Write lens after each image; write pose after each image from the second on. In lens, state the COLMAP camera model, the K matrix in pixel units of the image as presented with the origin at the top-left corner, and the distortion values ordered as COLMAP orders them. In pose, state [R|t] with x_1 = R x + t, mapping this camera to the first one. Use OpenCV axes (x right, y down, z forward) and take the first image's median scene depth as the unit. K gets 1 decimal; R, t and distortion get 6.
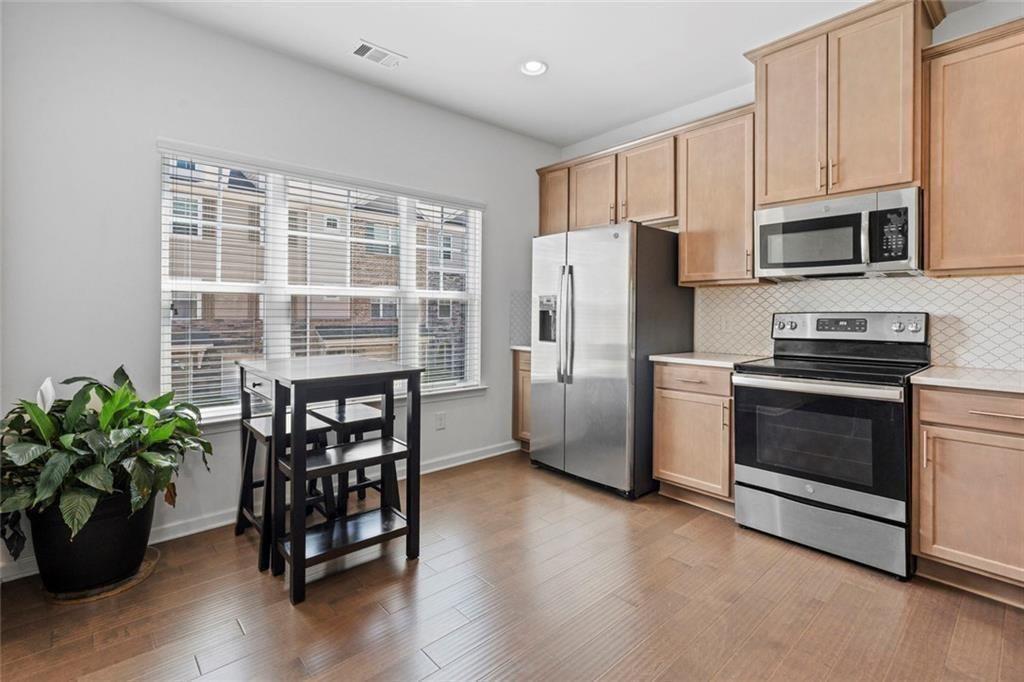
lens RADIAL K [[489.8, 0, 513.2], [0, 489.8, 306.3], [0, 0, 1]] dist [0.002474, 0.001415]
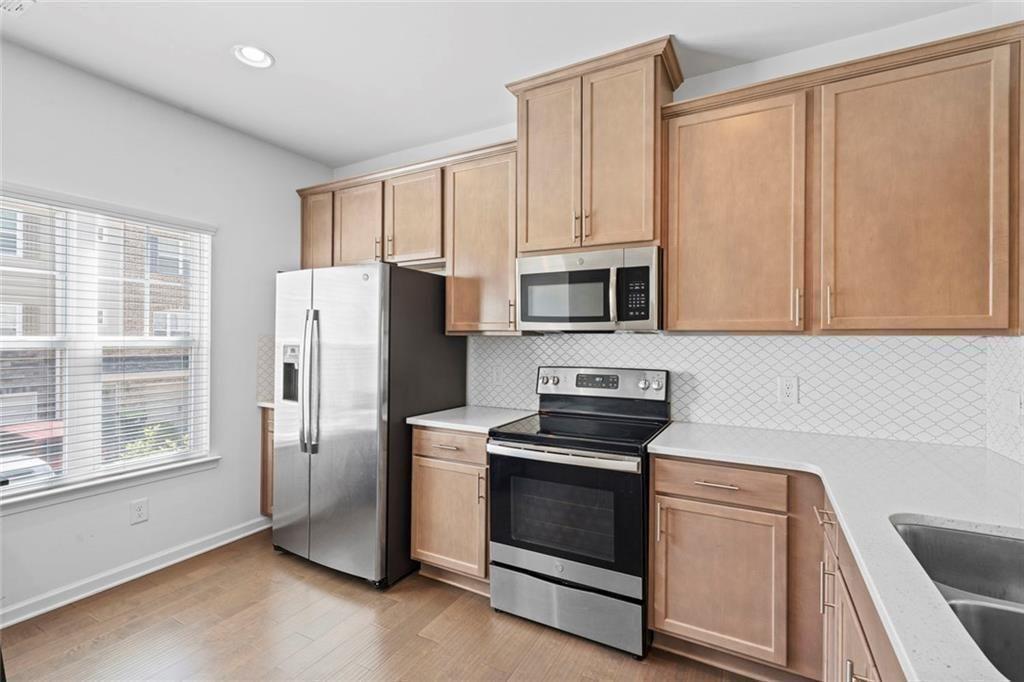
lens RADIAL K [[471.3, 0, 515.7], [0, 471.3, 330.8], [0, 0, 1]] dist [0.000123, 0.000792]
pose [[0.941713, 0.006058, 0.336364, 0.198695], [-0.005614, 0.999982, -0.002292, -0.057718], [-0.336372, 0.000270, 0.941729, 0.171783]]
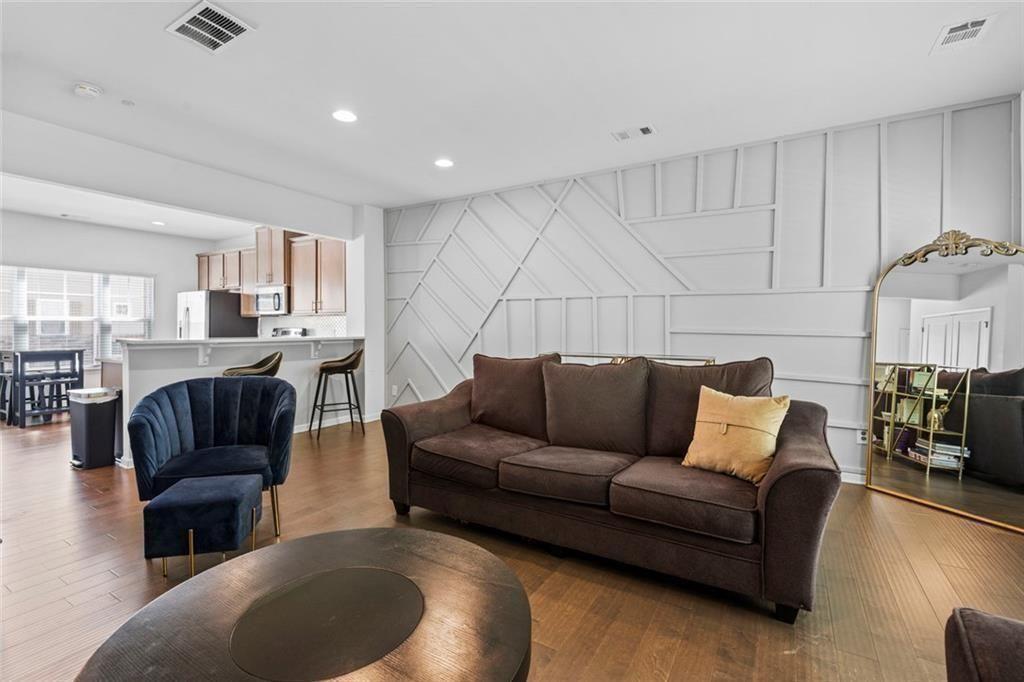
lens RADIAL K [[471.3, 0, 515.7], [0, 471.3, 330.8], [0, 0, 1]] dist [0.000123, 0.000792]
pose [[0.958403, 0.005854, 0.285358, 1.105943], [-0.008983, 0.999913, 0.009657, -0.010117], [-0.285276, -0.011819, 0.958372, -1.739064]]
